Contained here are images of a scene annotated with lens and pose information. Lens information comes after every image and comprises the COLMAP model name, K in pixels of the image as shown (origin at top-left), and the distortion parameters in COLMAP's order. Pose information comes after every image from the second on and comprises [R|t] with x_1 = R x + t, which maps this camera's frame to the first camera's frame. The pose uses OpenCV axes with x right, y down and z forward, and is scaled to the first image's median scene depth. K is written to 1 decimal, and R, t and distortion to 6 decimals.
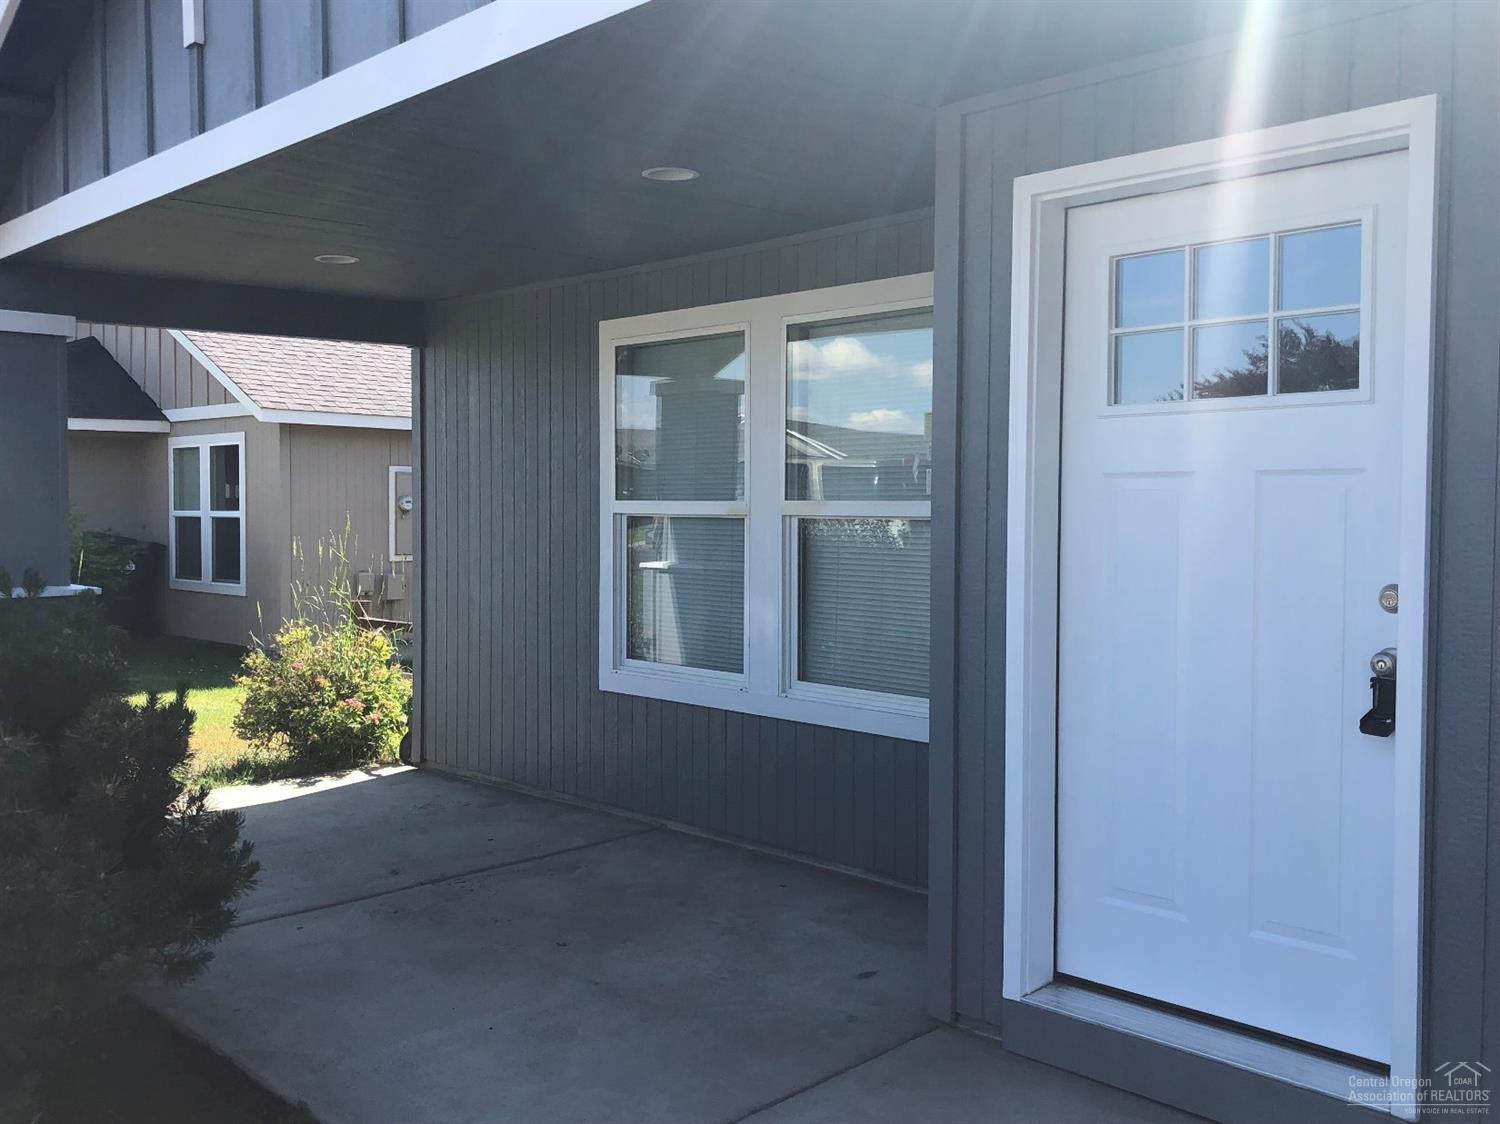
lens RADIAL K [[1397.5, 0, 750.4], [0, 1397.5, 558.3], [0, 0, 1]] dist [0.031626, 0.000000]
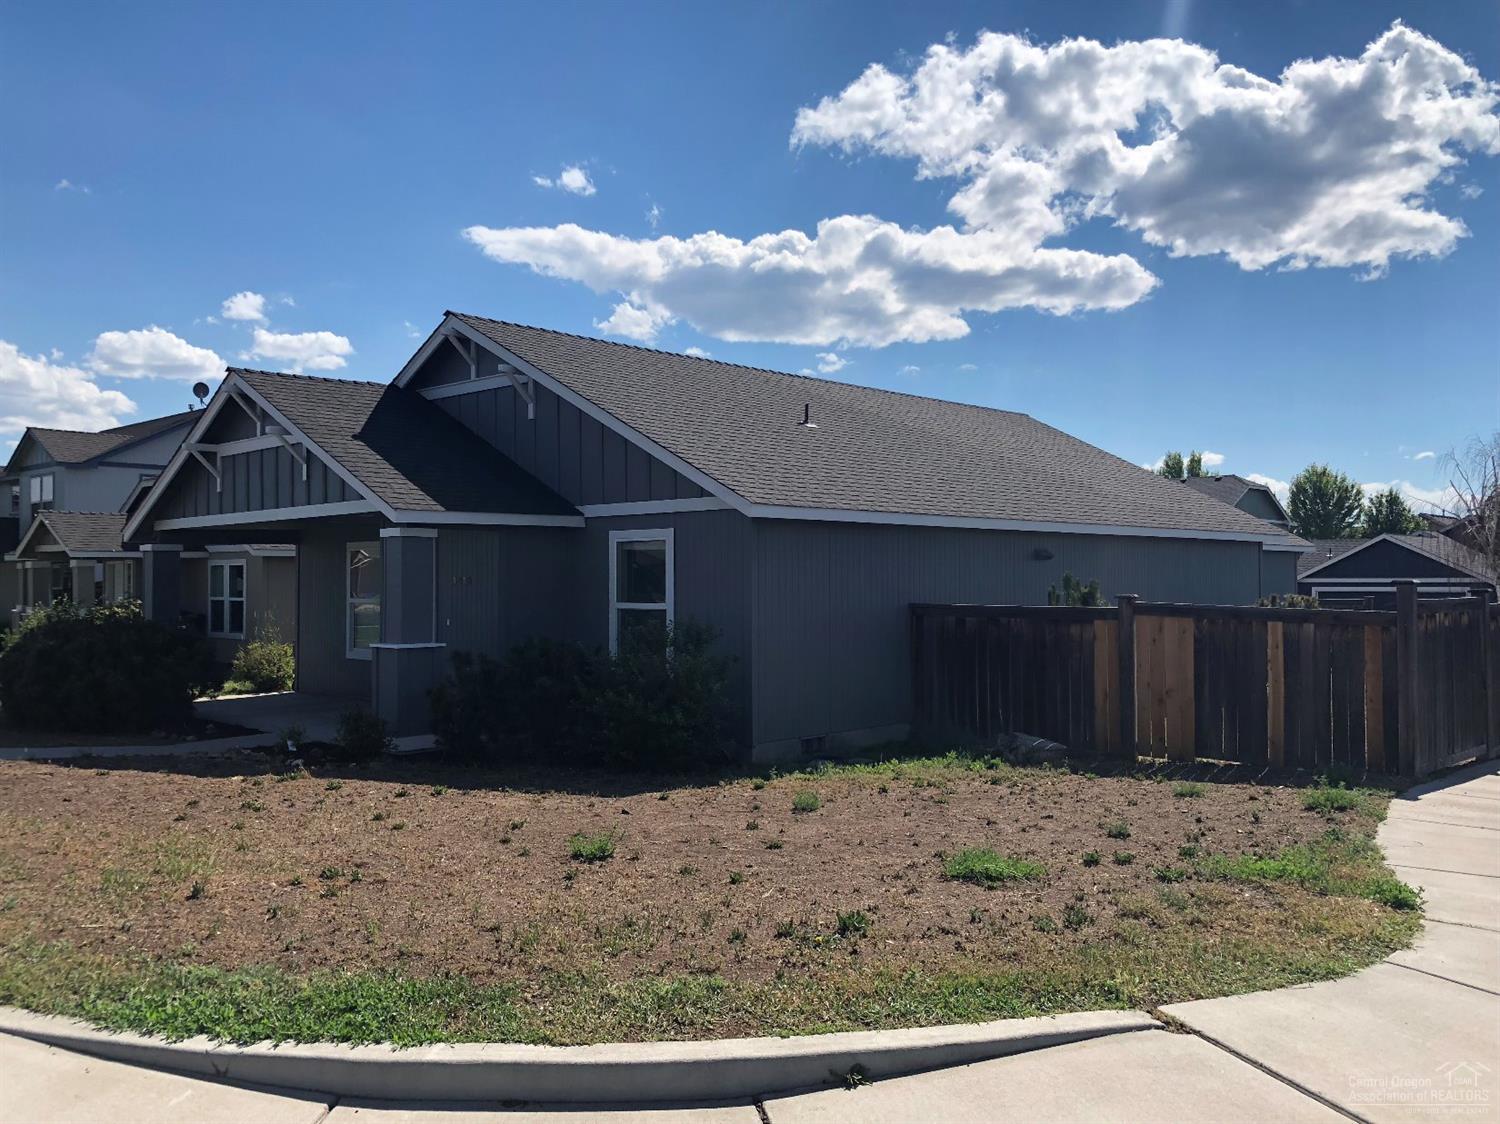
lens RADIAL K [[1237.4, 0, 749.5], [0, 1237.4, 567.6], [0, 0, 1]] dist [0.004222, 0.000637]
pose [[0.999709, -0.006027, 0.023360, 0.374362], [0.007100, 0.998910, -0.046125, 0.012409], [-0.023057, 0.046277, 0.998663, -0.924826]]
